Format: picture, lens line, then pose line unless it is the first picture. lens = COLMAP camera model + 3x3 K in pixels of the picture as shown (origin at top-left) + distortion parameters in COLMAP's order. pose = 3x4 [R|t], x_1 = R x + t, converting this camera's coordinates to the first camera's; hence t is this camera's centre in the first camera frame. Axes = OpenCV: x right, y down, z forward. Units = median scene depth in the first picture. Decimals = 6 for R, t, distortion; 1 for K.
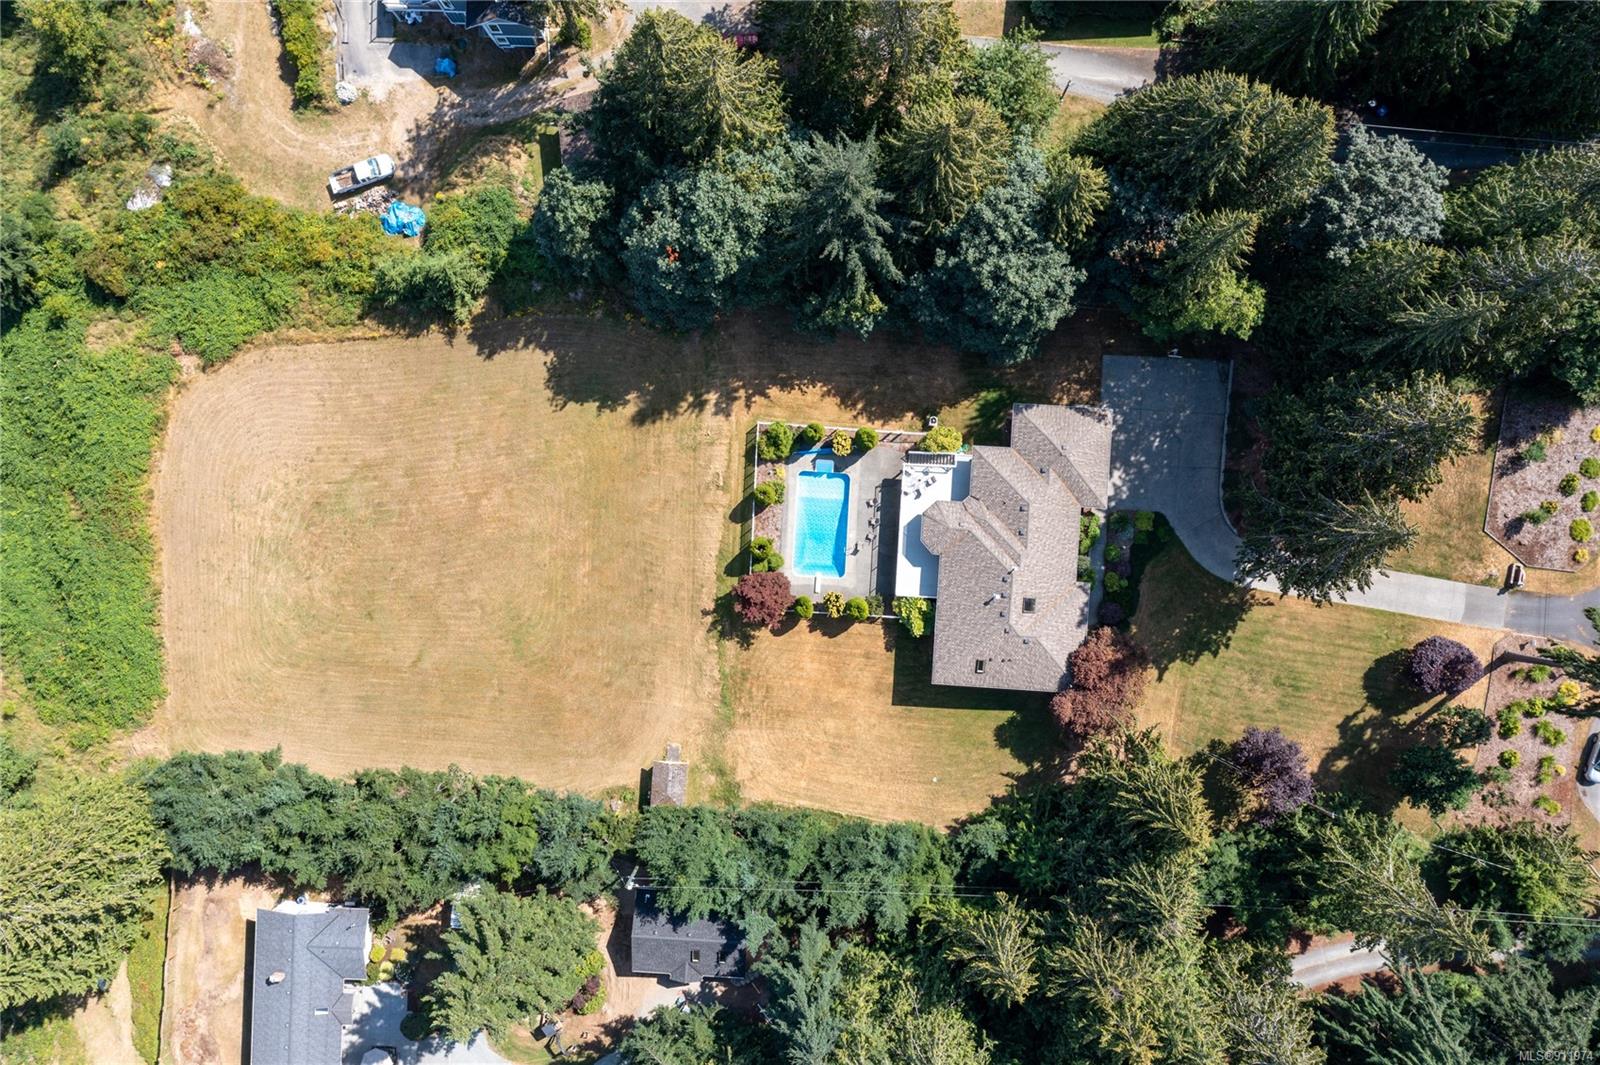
lens RADIAL K [[1275.5, 0, 802.2], [0, 1275.5, 532.6], [0, 0, 1]] dist [-0.007213, 0.011363]
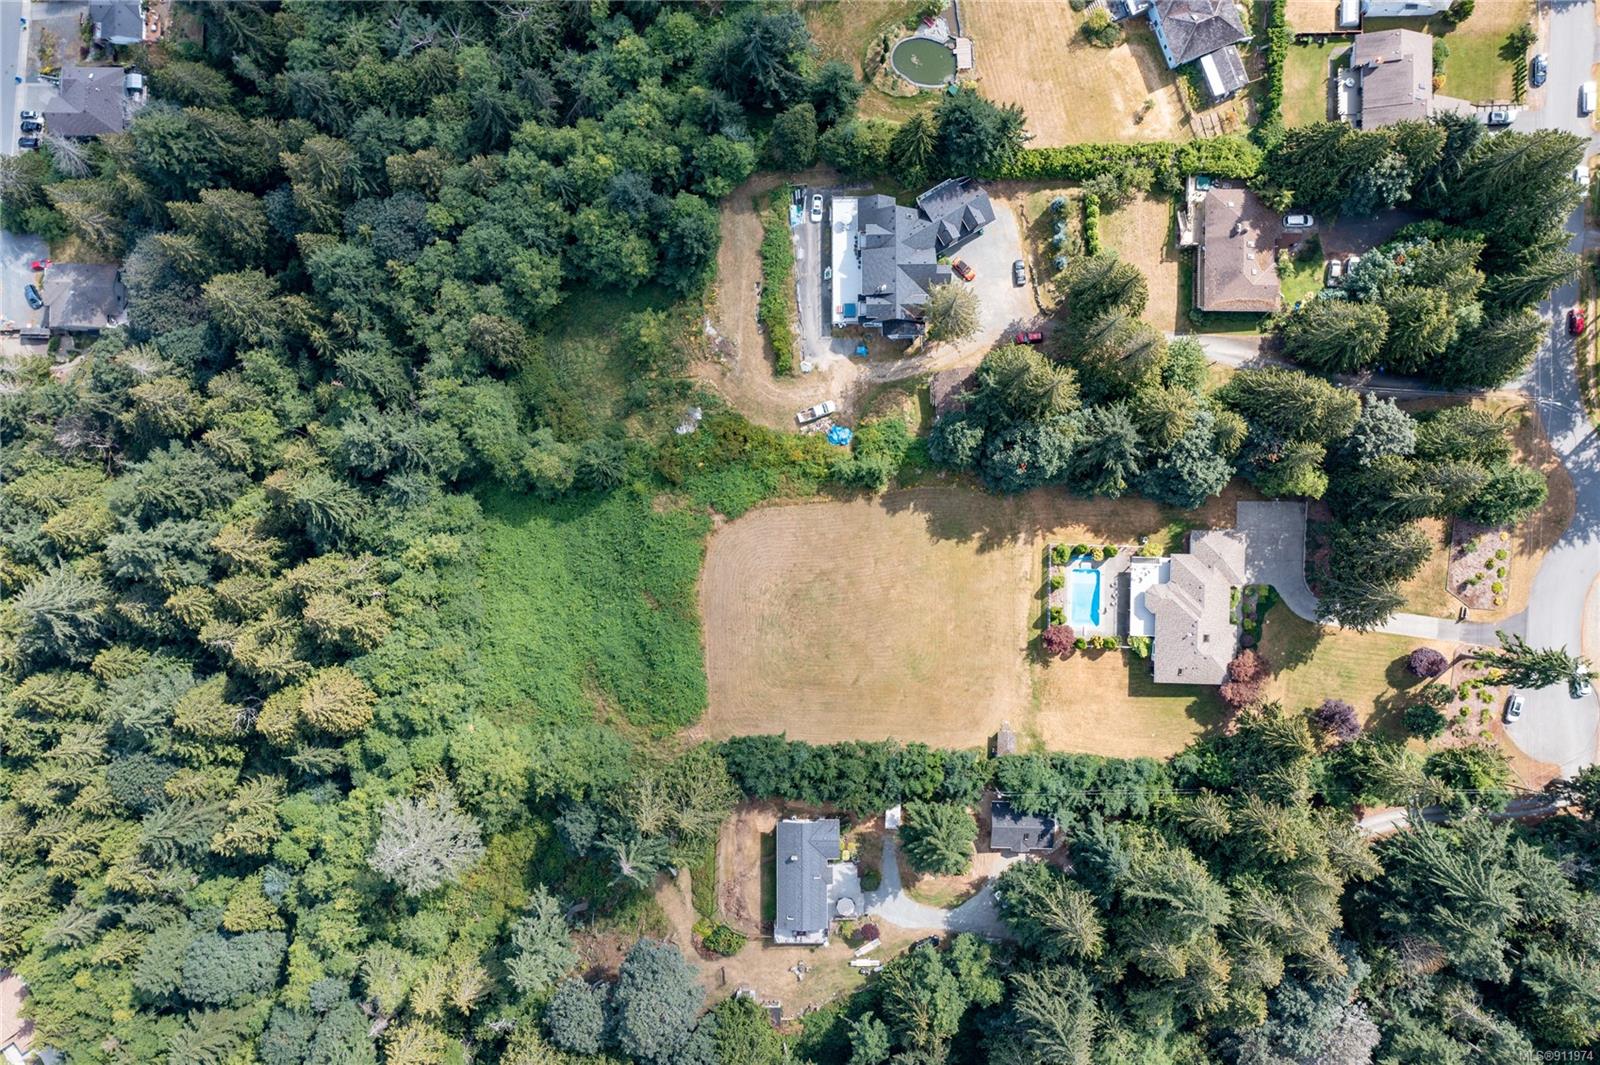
lens RADIAL K [[1275.5, 0, 802.2], [0, 1275.5, 532.6], [0, 0, 1]] dist [-0.007213, 0.011363]
pose [[0.999318, -0.036825, -0.002844, -0.395784], [0.036761, 0.999125, -0.019939, -0.081320], [0.003576, 0.019821, 0.999797, -0.863240]]
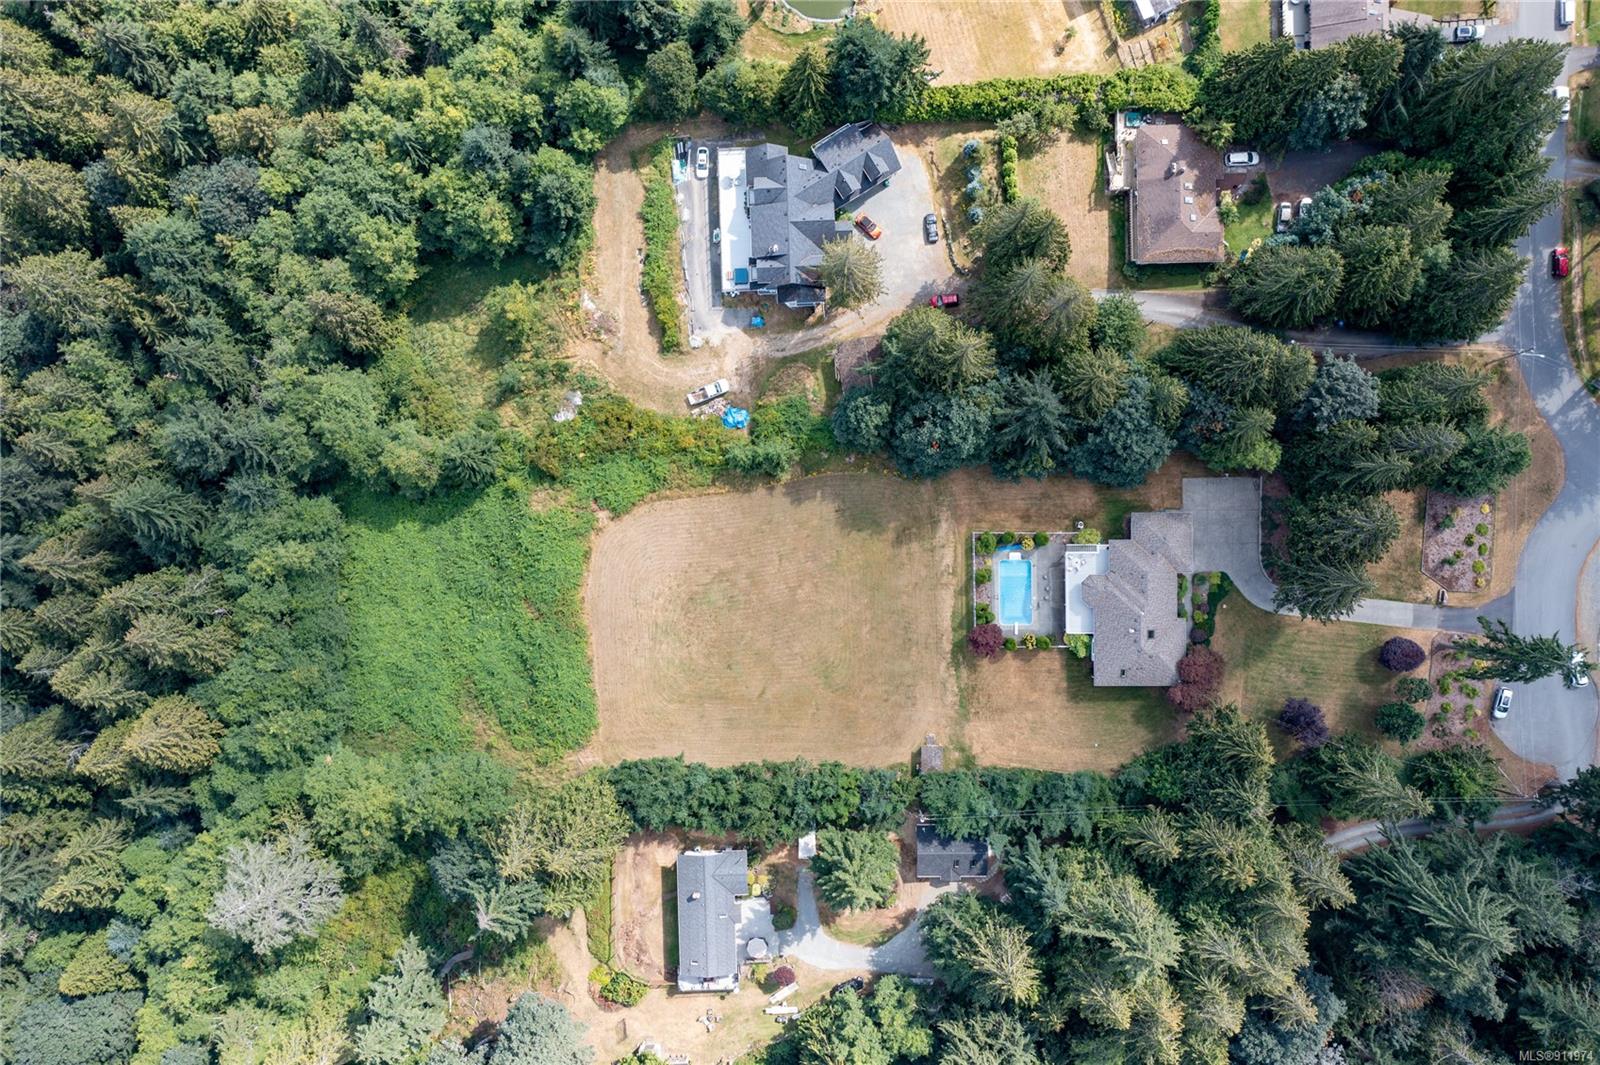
lens RADIAL K [[1275.5, 0, 802.2], [0, 1275.5, 532.6], [0, 0, 1]] dist [-0.007213, 0.011363]
pose [[0.997778, -0.066622, 0.000839, -0.260630], [0.066627, 0.997629, -0.017217, -0.075117], [0.000310, 0.017235, 0.999851, -0.645073]]
